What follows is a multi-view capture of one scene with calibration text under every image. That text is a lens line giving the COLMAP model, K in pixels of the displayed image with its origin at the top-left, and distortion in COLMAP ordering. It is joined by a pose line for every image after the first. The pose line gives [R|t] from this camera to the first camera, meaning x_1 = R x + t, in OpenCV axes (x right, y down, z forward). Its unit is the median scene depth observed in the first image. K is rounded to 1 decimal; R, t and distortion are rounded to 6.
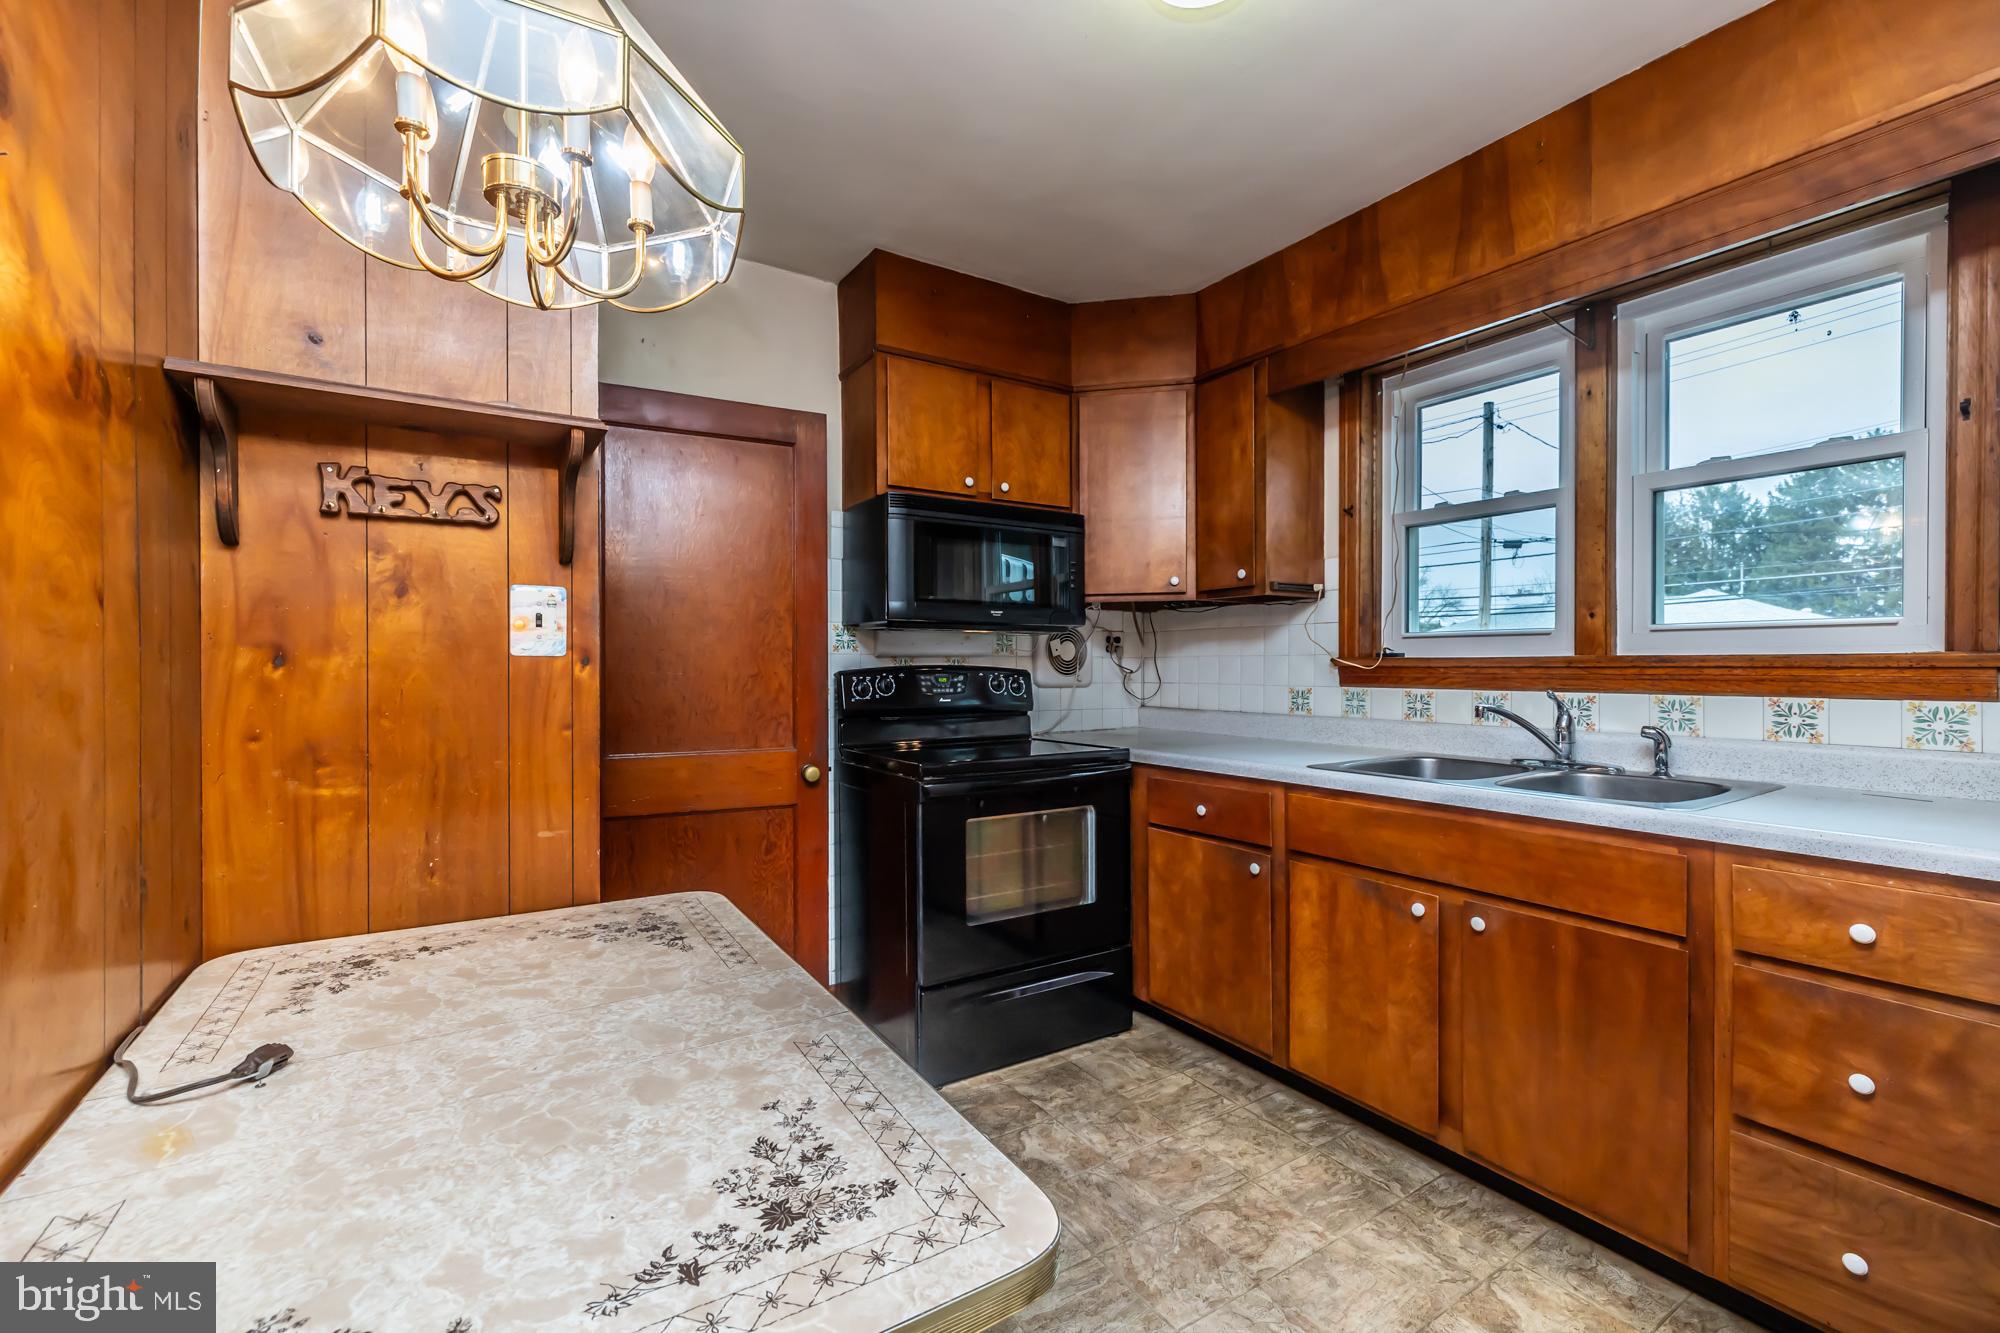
lens RADIAL K [[853.5, 0, 1002.7], [0, 853.5, 667.8], [0, 0, 1]] dist [-0.001728, 0.000298]
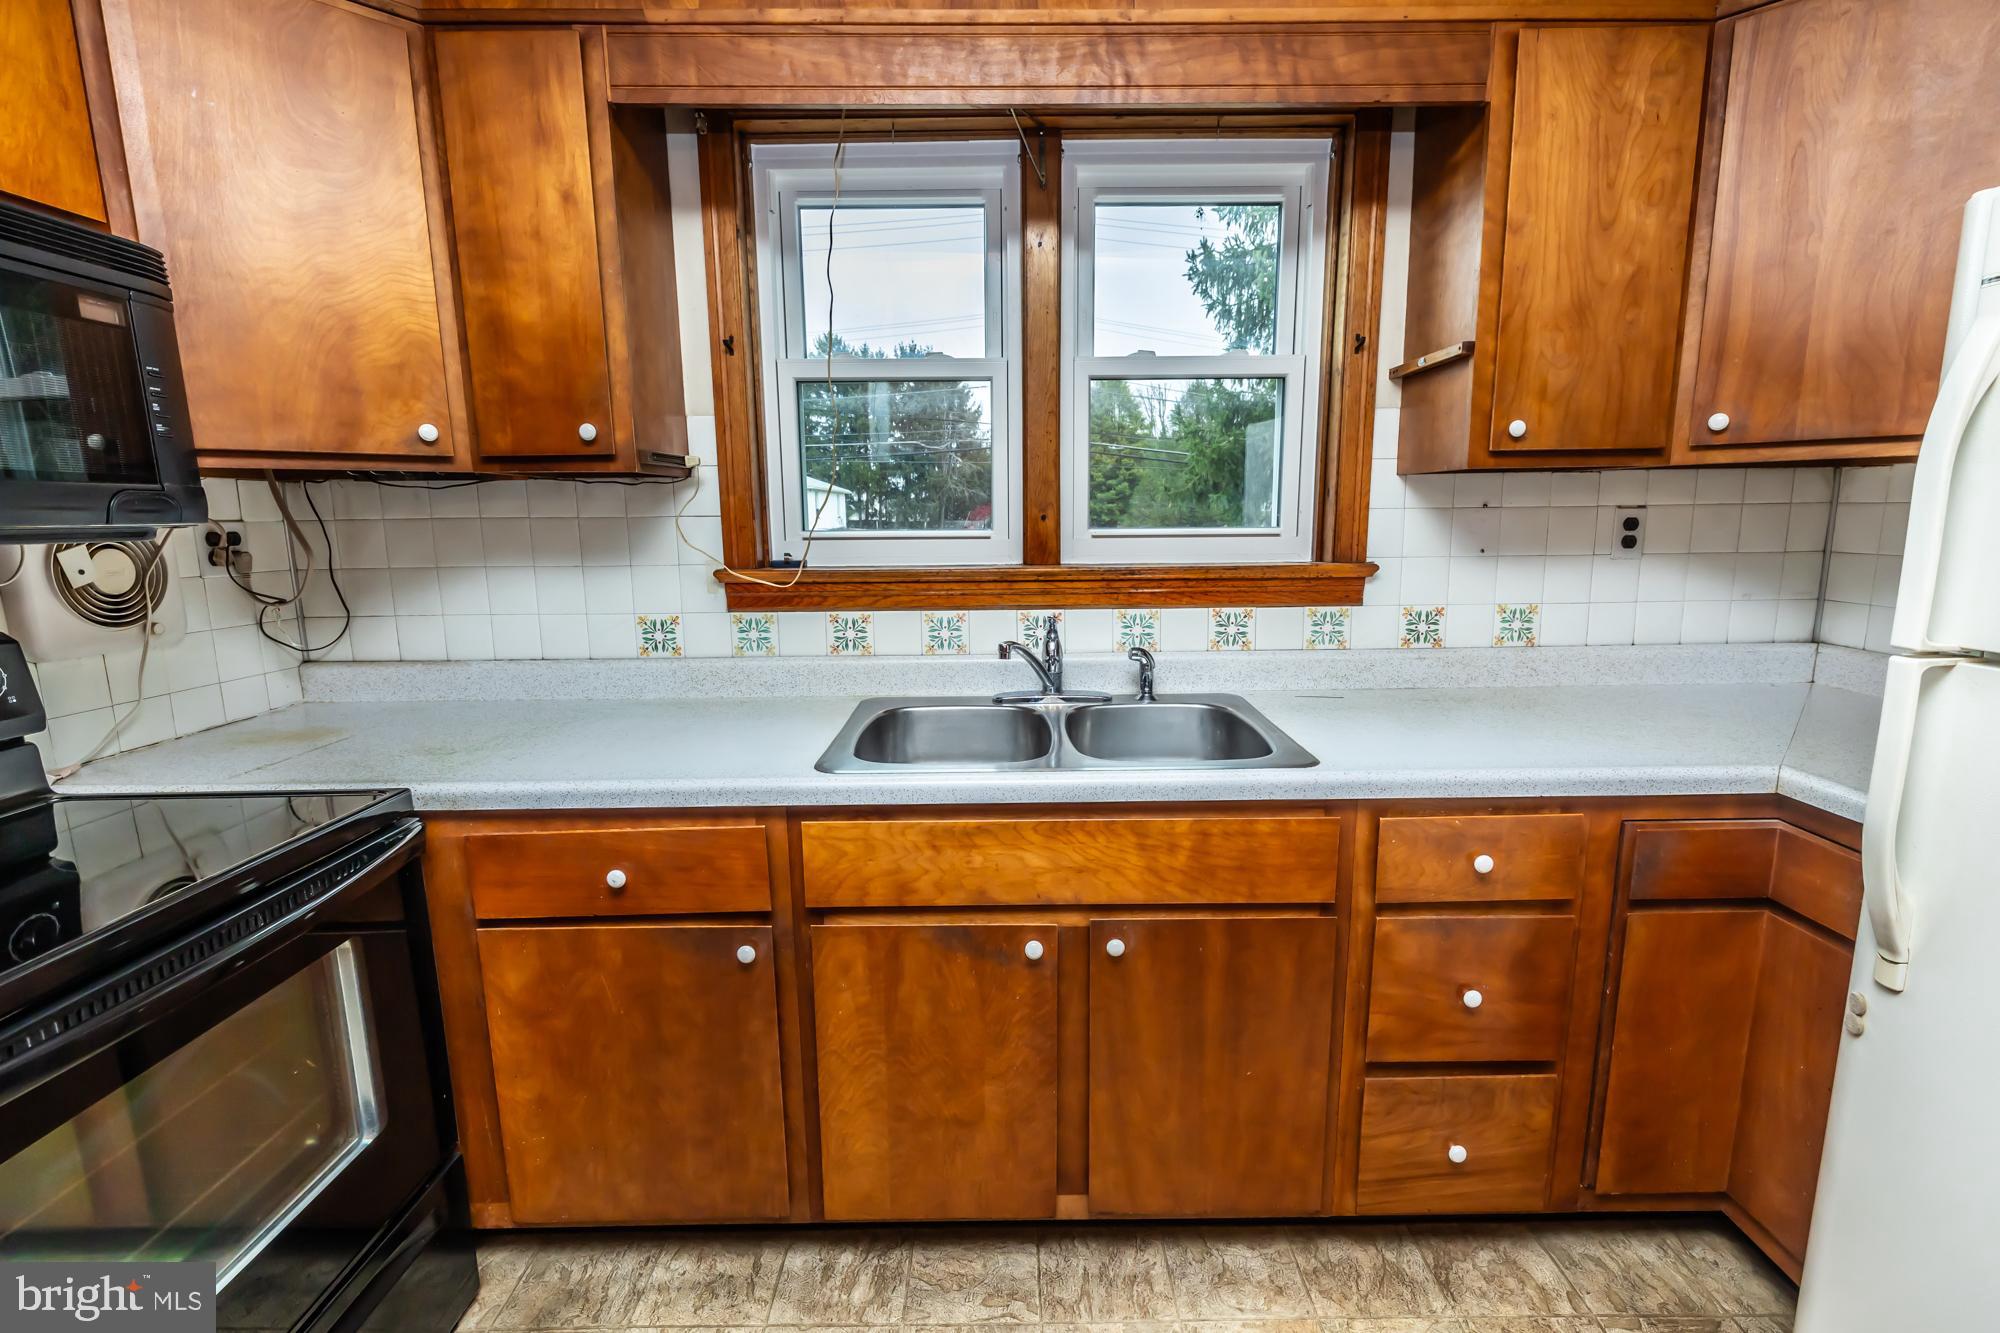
lens RADIAL K [[853.5, 0, 1003.6], [0, 853.5, 655.9], [0, 0, 1]] dist [-0.001728, 0.000298]
pose [[0.538485, -0.141654, 0.830643, -0.089358], [0.012033, 0.986961, 0.160510, -0.078556], [-0.842549, -0.076437, 0.533168, 0.697727]]
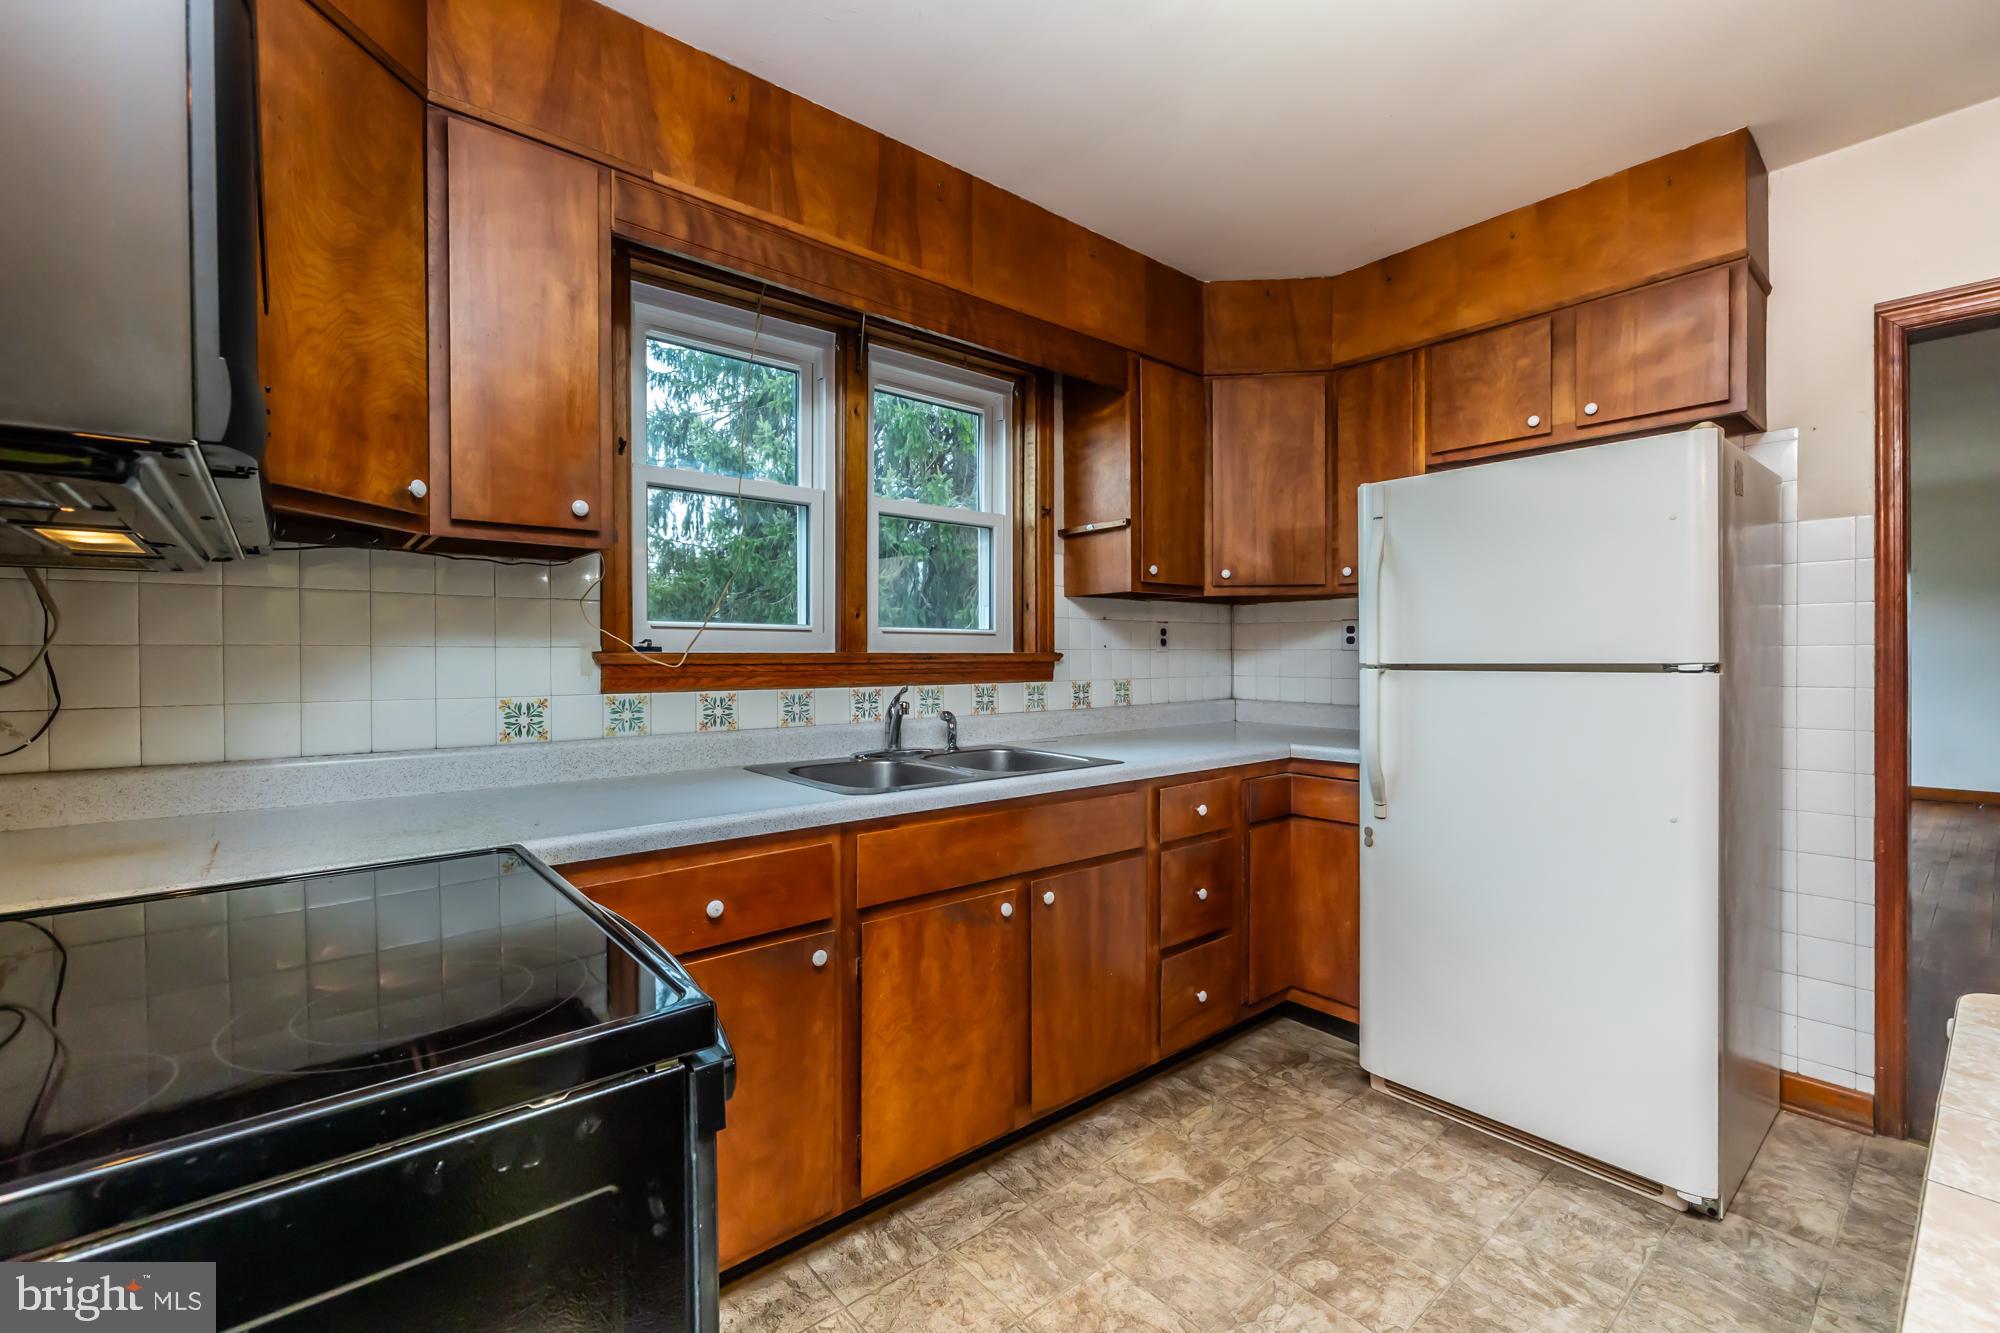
lens RADIAL K [[853.5, 0, 996.8], [0, 853.5, 660.7], [0, 0, 1]] dist [-0.001728, 0.000298]
pose [[-0.127722, -0.003001, 0.991805, -0.515480], [0.005963, 0.999975, 0.003793, -0.008582], [-0.991792, 0.006399, -0.127701, 1.199200]]
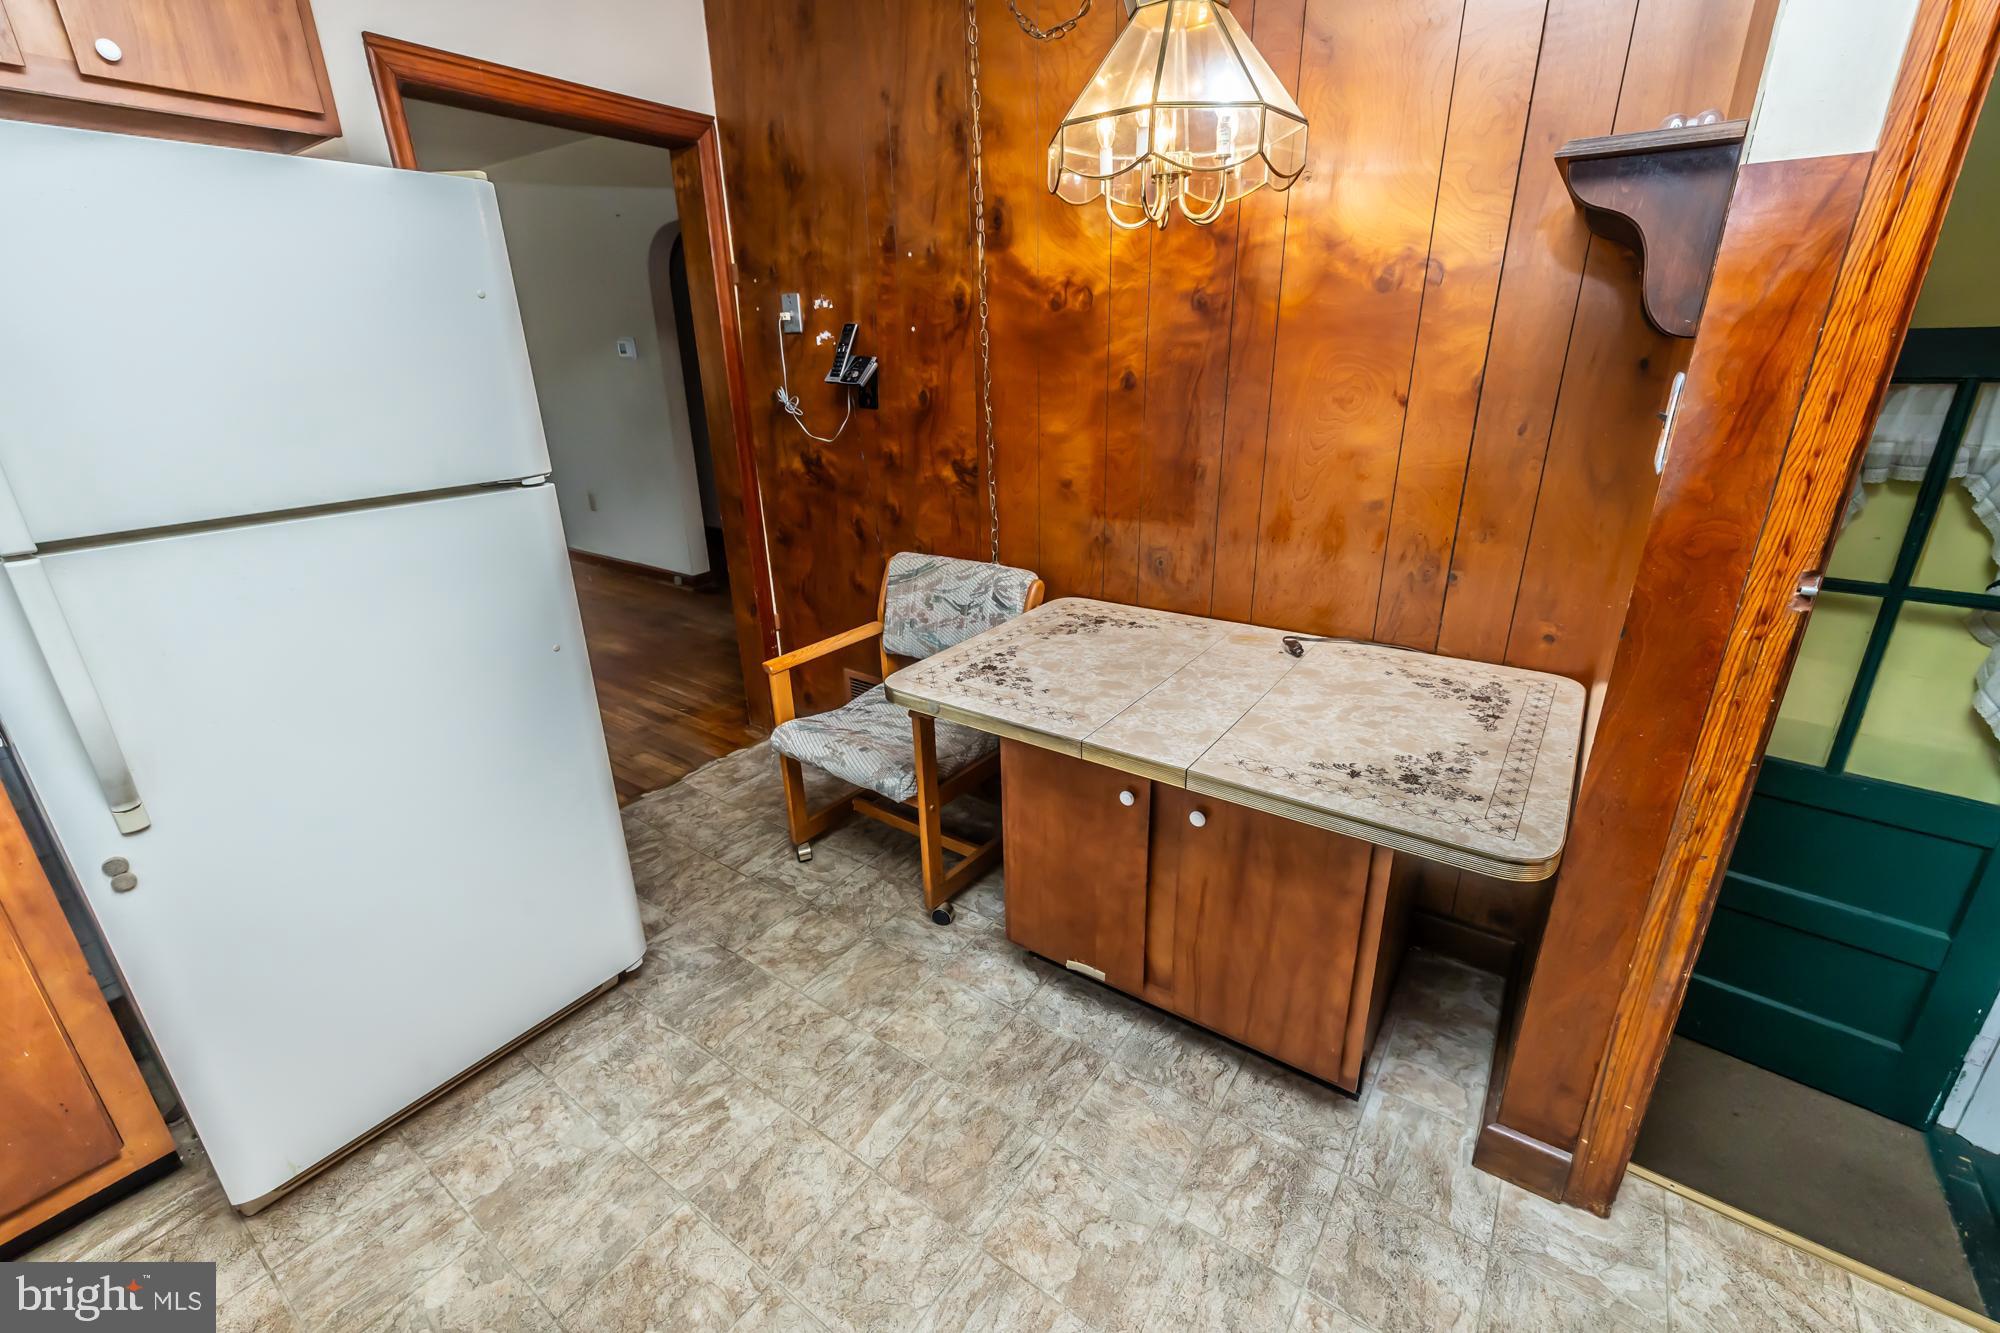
lens RADIAL K [[853.5, 0, 989.5], [0, 853.5, 640.6], [0, 0, 1]] dist [-0.001728, 0.000298]
pose [[-0.929320, 0.144741, -0.339726, 0.239186], [0.021977, 0.940030, 0.340382, -0.125529], [0.368620, 0.308857, -0.876770, 1.272648]]
